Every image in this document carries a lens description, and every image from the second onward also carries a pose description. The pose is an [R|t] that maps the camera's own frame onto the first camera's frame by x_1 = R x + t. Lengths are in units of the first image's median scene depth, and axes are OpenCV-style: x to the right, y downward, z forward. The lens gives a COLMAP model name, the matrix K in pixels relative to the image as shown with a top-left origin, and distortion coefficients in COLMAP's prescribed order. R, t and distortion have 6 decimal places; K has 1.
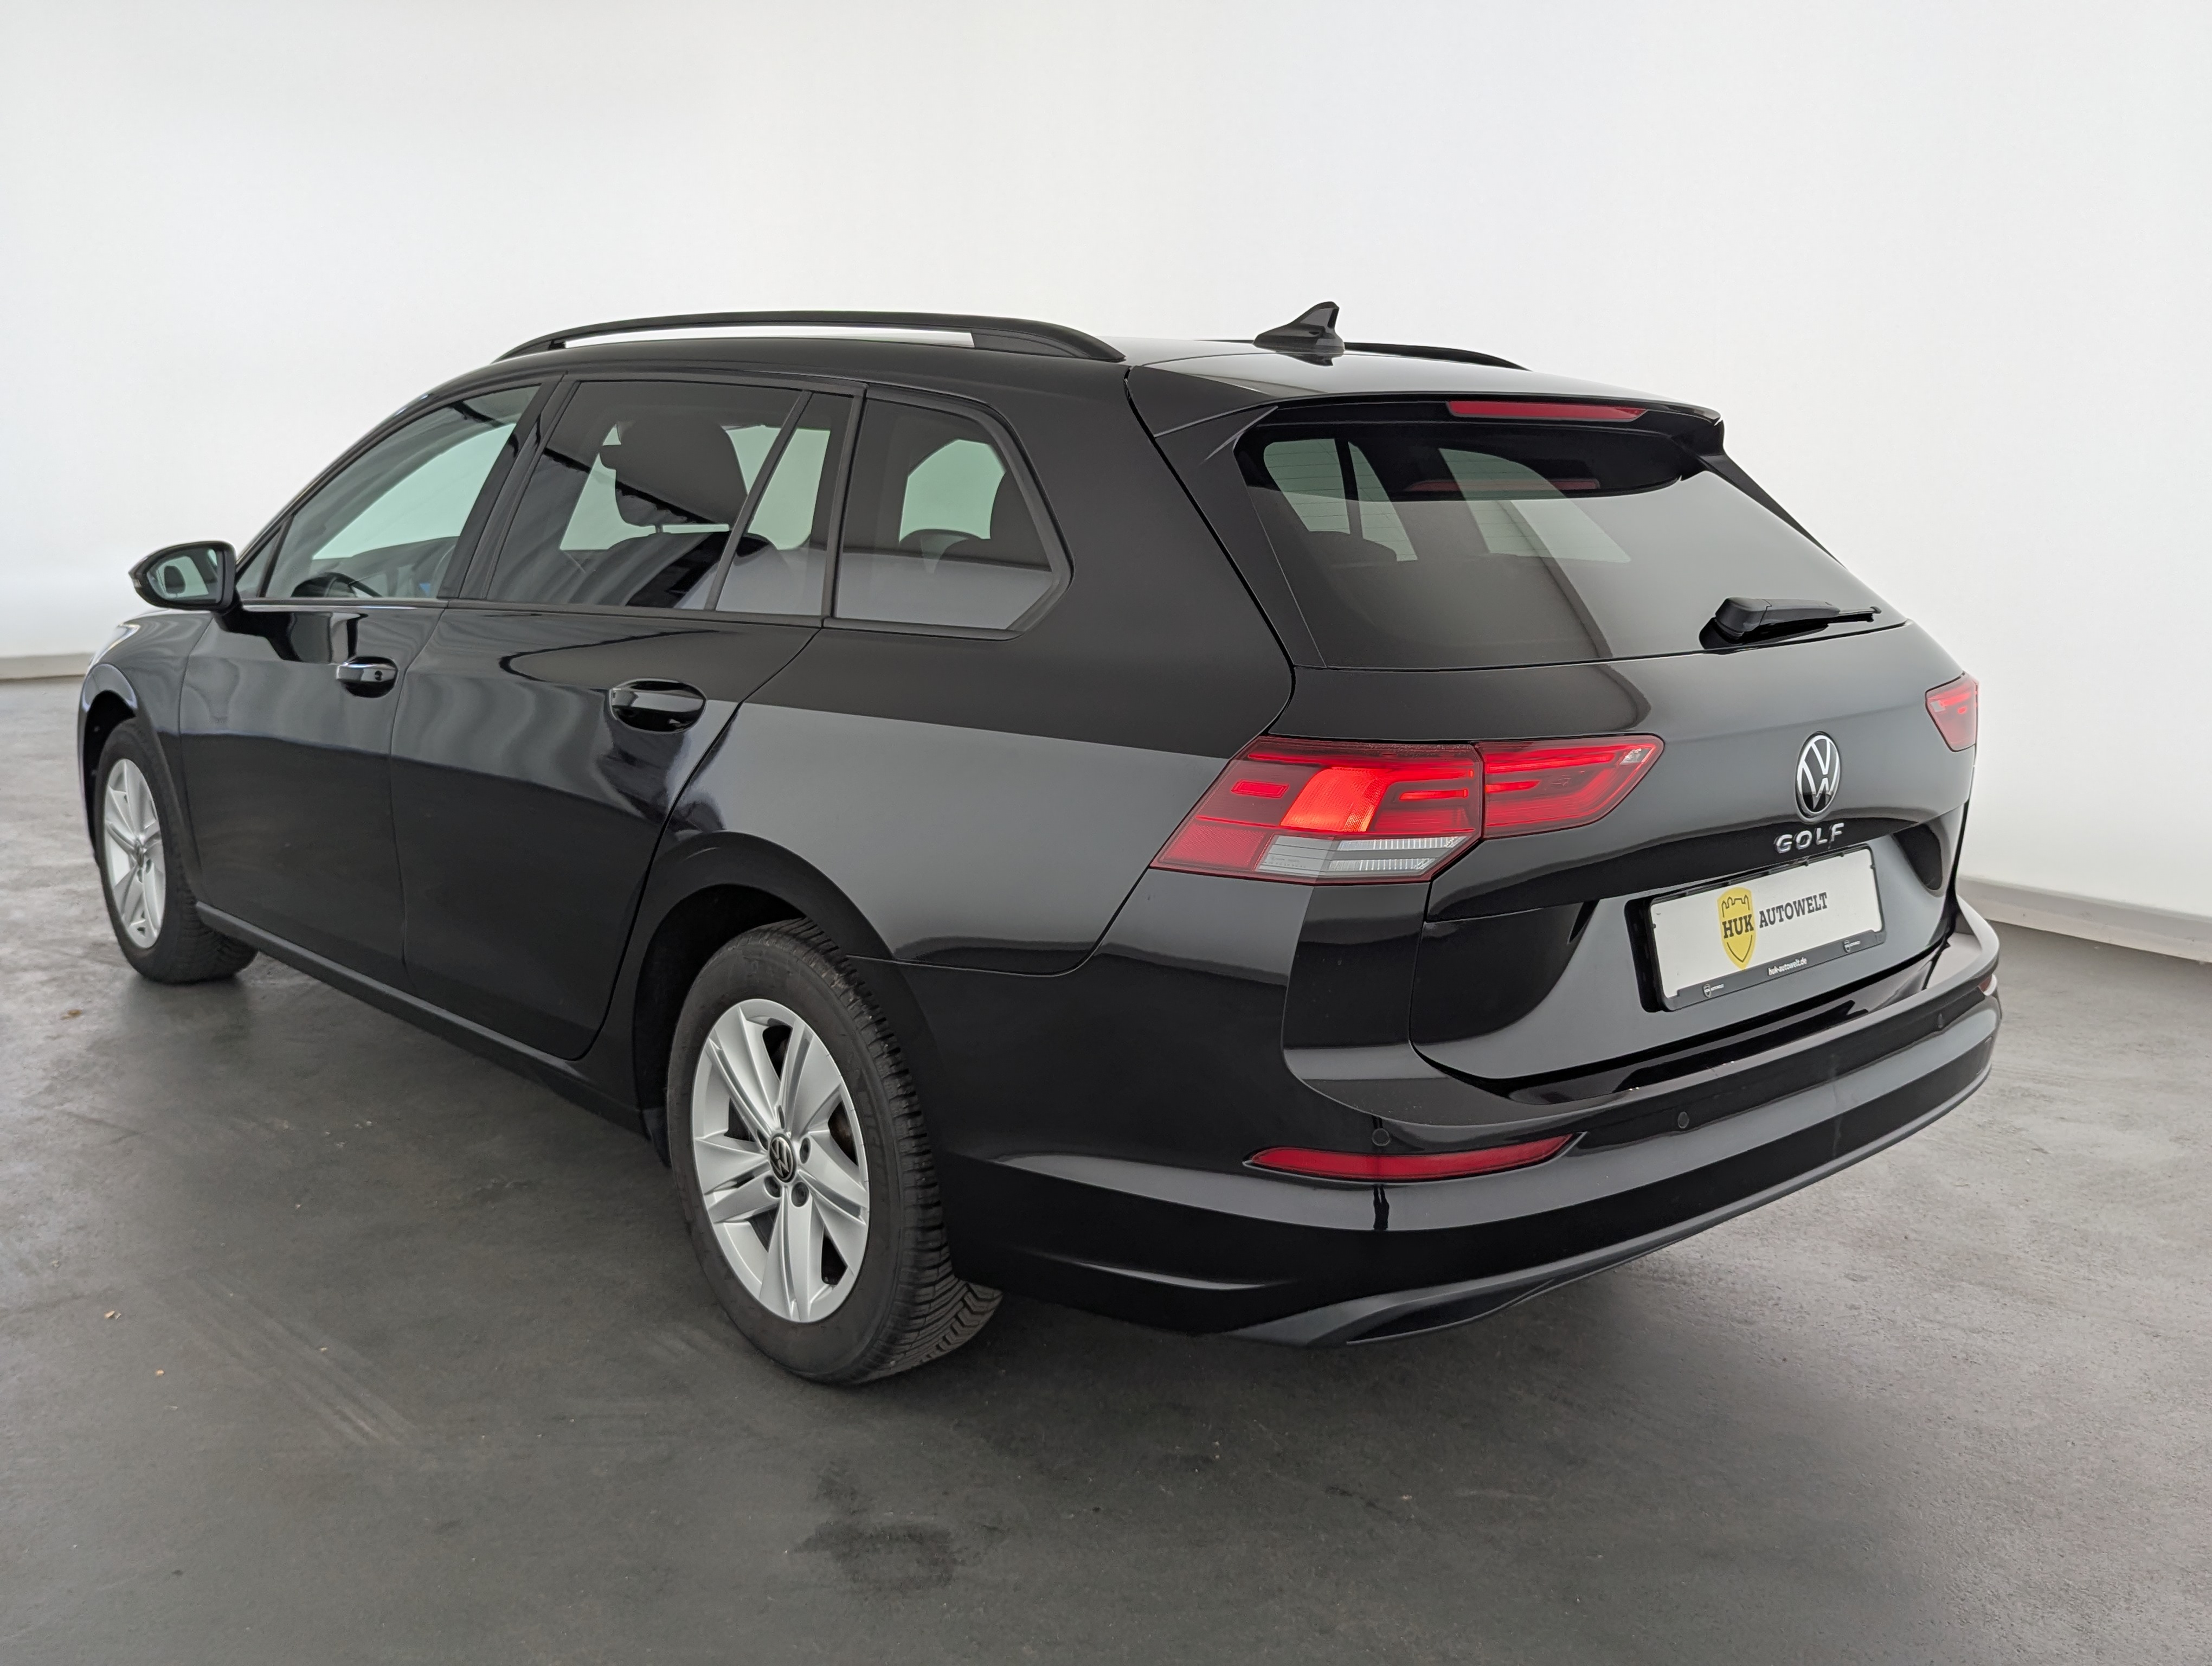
lens RADIAL K [[2010.7, 0, 1106.0], [0, 2010.7, 833.0], [0, 0, 1]] dist [0.117648, -0.125281]
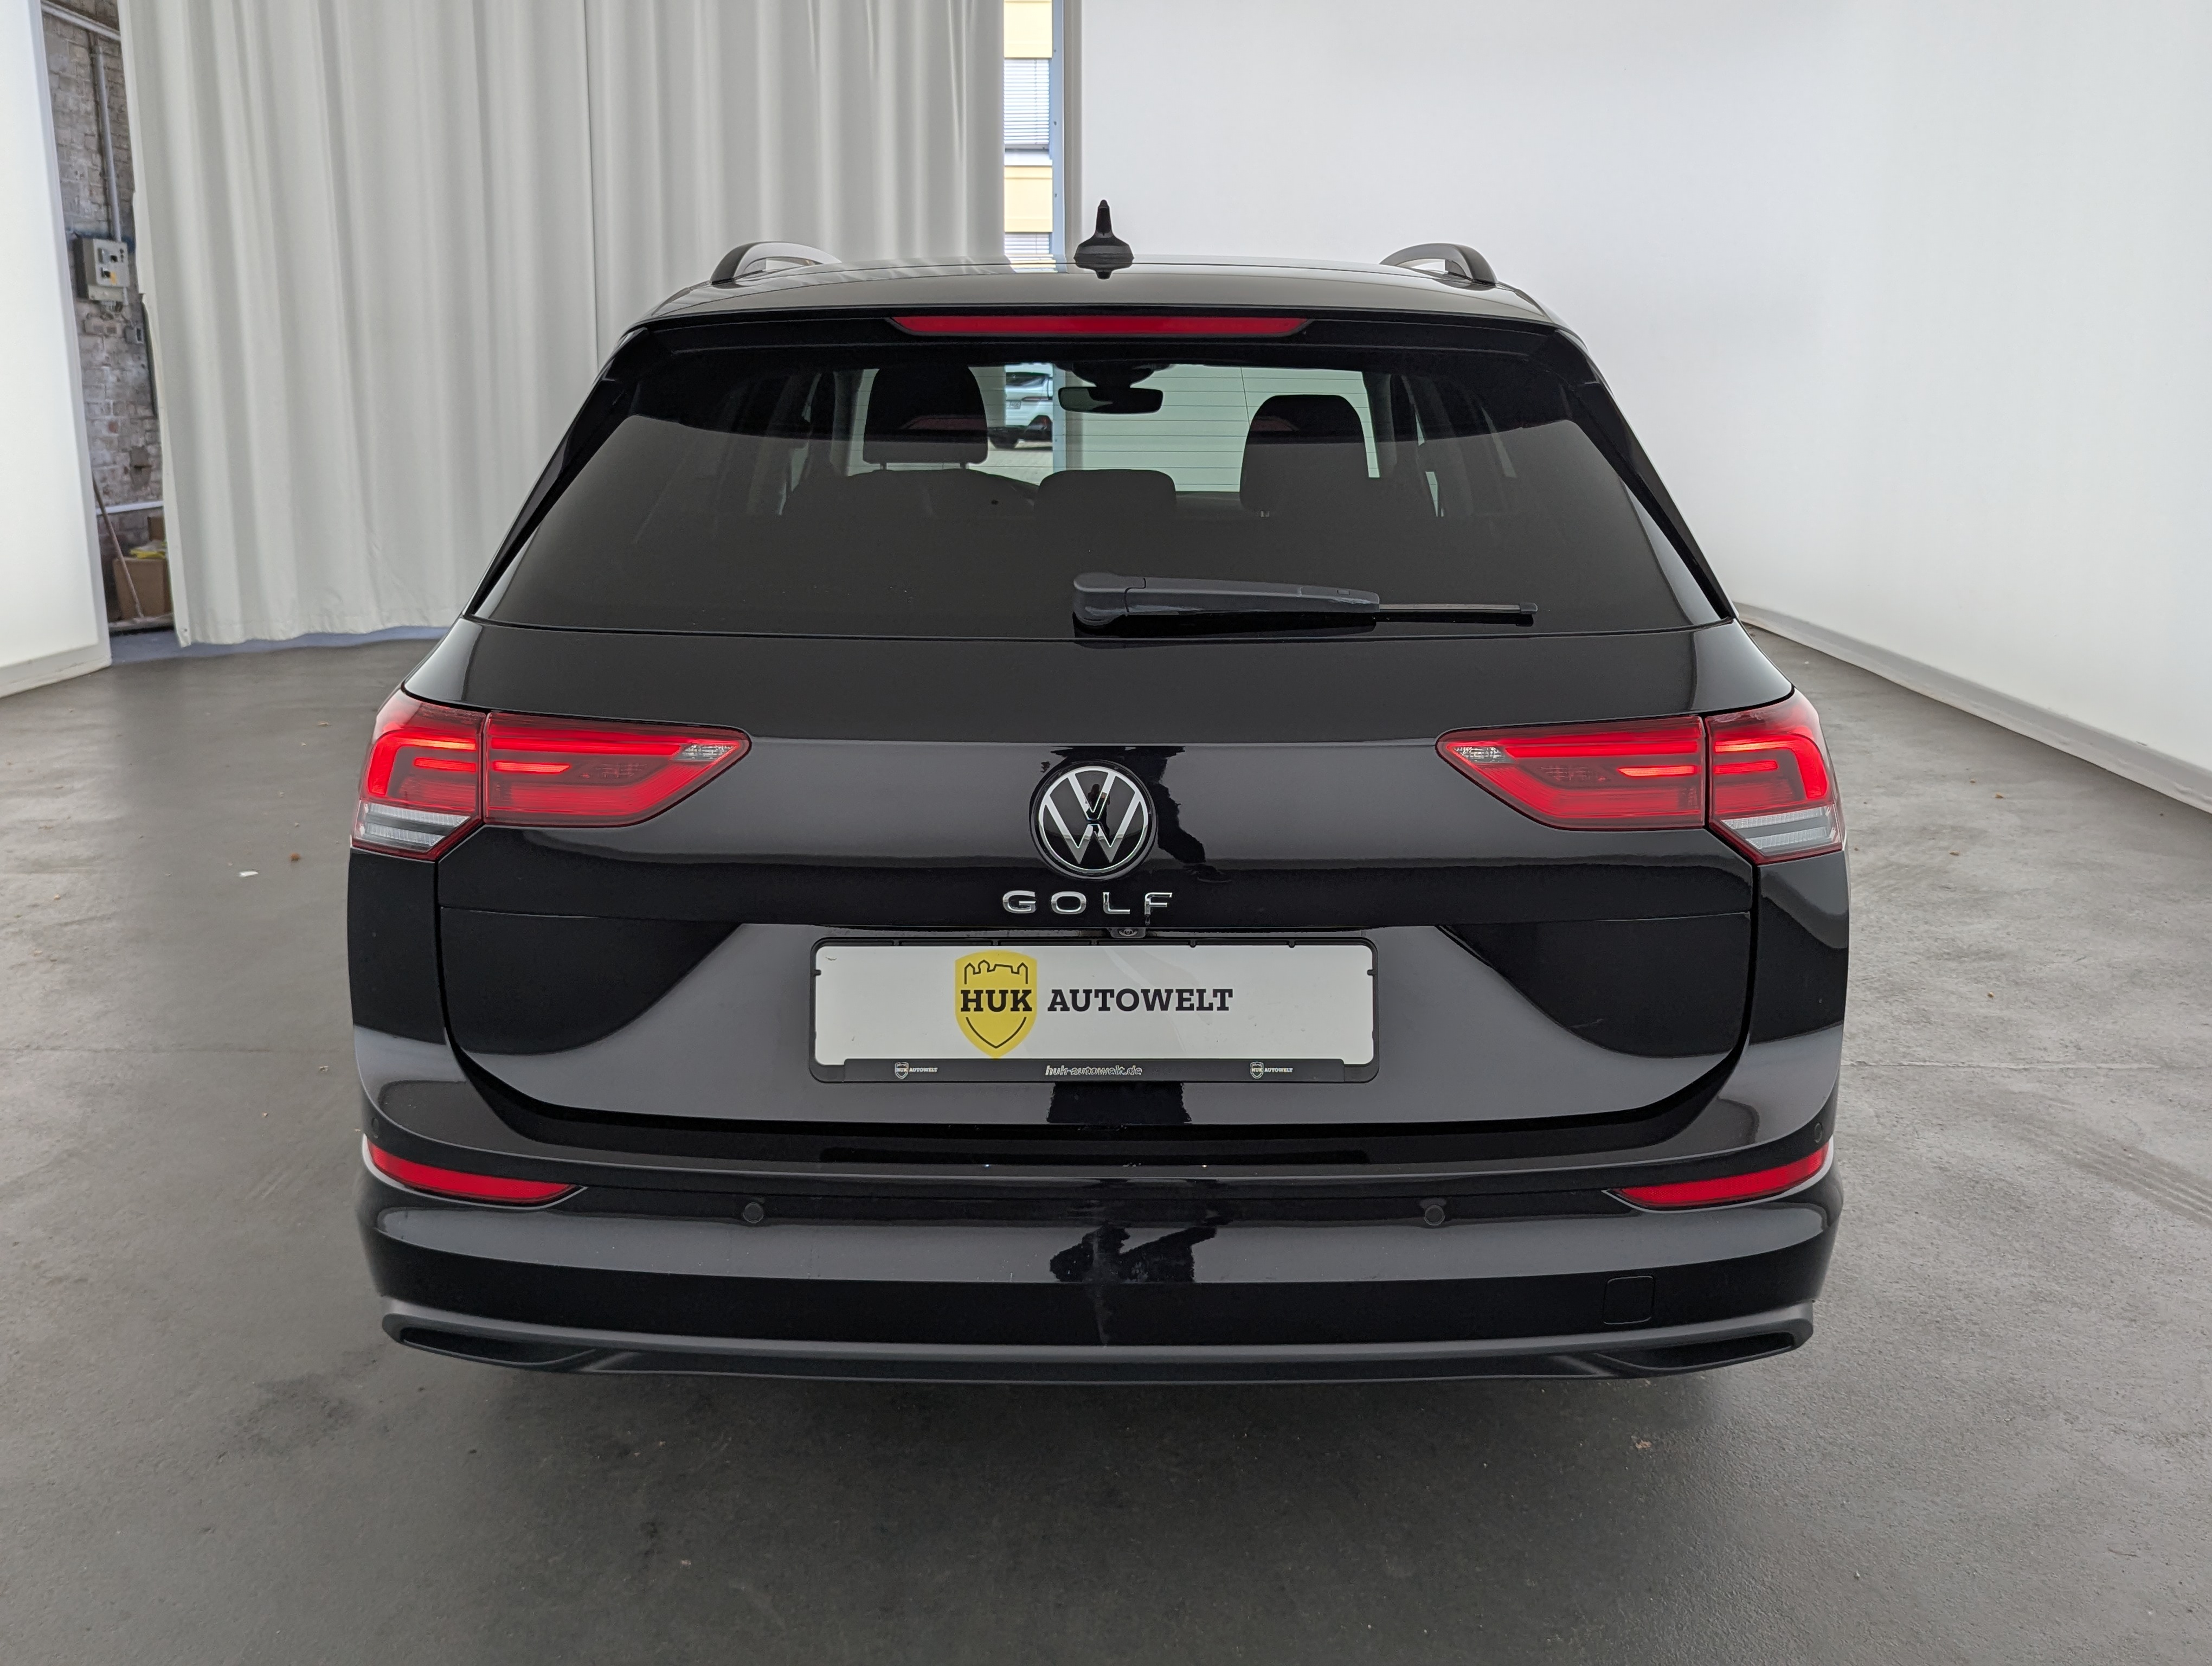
lens RADIAL K [[2022.3, 0, 1106.0], [0, 2022.3, 833.0], [0, 0, 1]] dist [0.054044, 0.000024]
pose [[0.722675, 0.138706, -0.677127, 0.589408], [-0.122376, 0.989857, 0.072159, -0.053206], [0.680268, 0.030716, 0.732319, 0.325899]]
